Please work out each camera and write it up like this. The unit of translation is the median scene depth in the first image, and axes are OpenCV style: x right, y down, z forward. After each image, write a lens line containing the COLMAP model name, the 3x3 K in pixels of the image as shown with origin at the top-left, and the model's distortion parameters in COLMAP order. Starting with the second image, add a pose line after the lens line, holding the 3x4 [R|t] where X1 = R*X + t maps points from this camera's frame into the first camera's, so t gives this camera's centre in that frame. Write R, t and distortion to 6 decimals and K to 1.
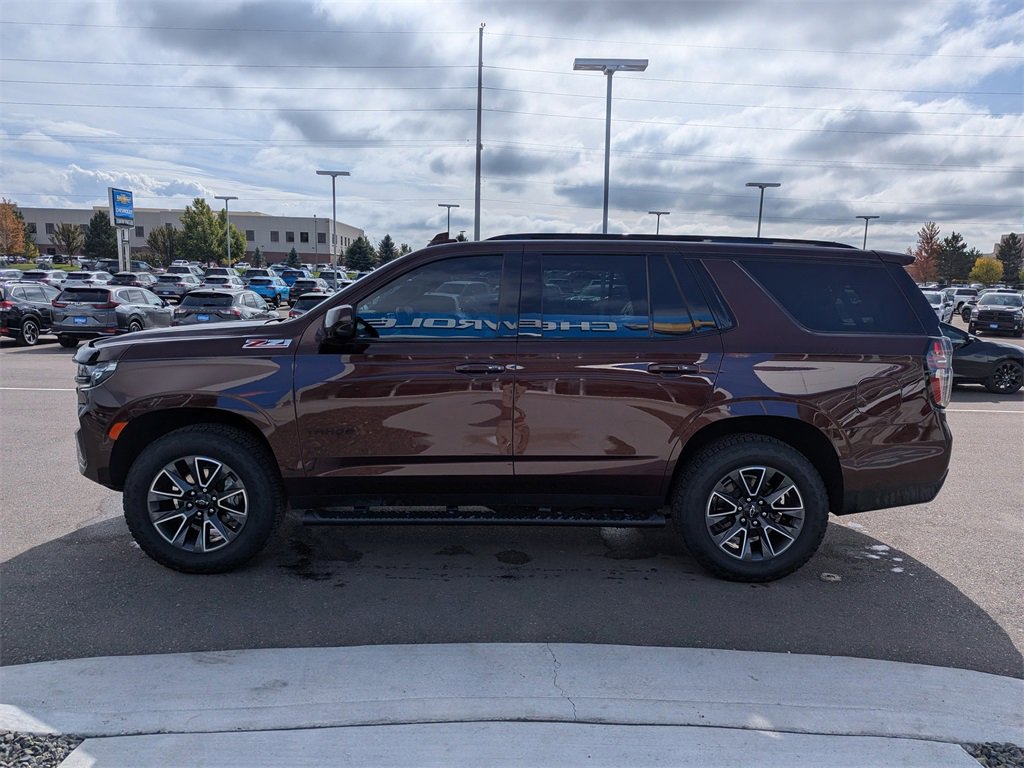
lens RADIAL K [[727.6, 0, 512.0], [0, 727.6, 384.0], [0, 0, 1]] dist [0.064621, -0.070160]
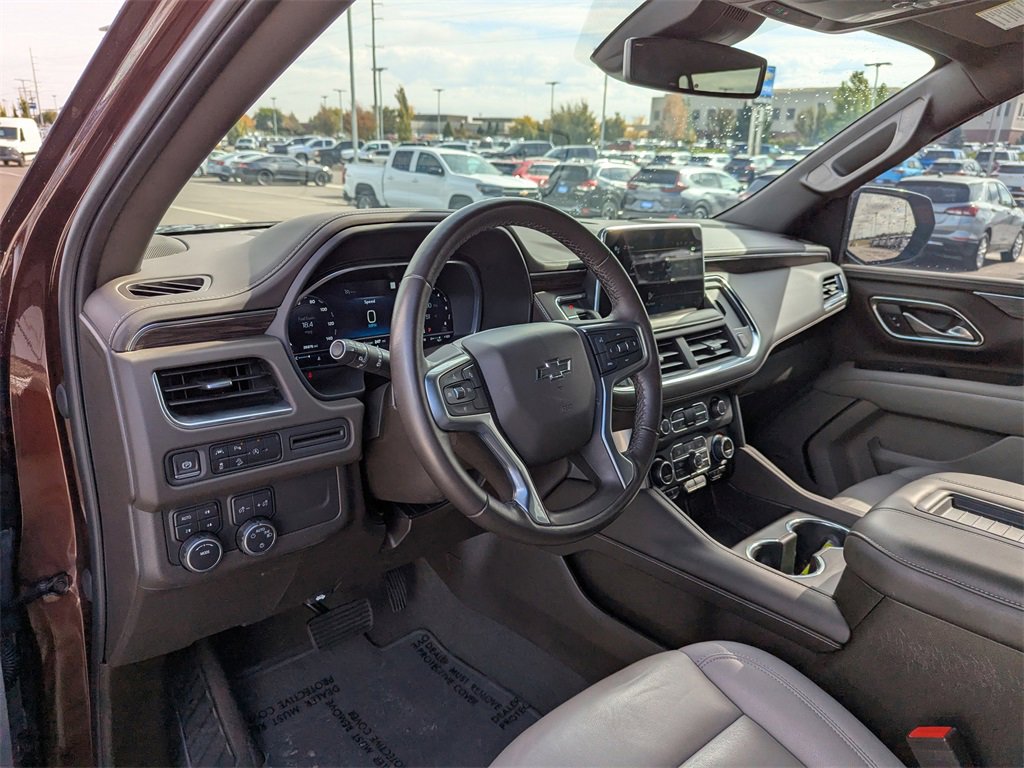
lens RADIAL K [[727.6, 0, 512.0], [0, 727.6, 384.0], [0, 0, 1]] dist [0.064621, -0.070160]
pose [[0.680207, 0.223691, -0.698055, -0.003861], [-0.121427, 0.973529, 0.193643, -0.012916], [0.722893, -0.046954, 0.689363, 0.124342]]
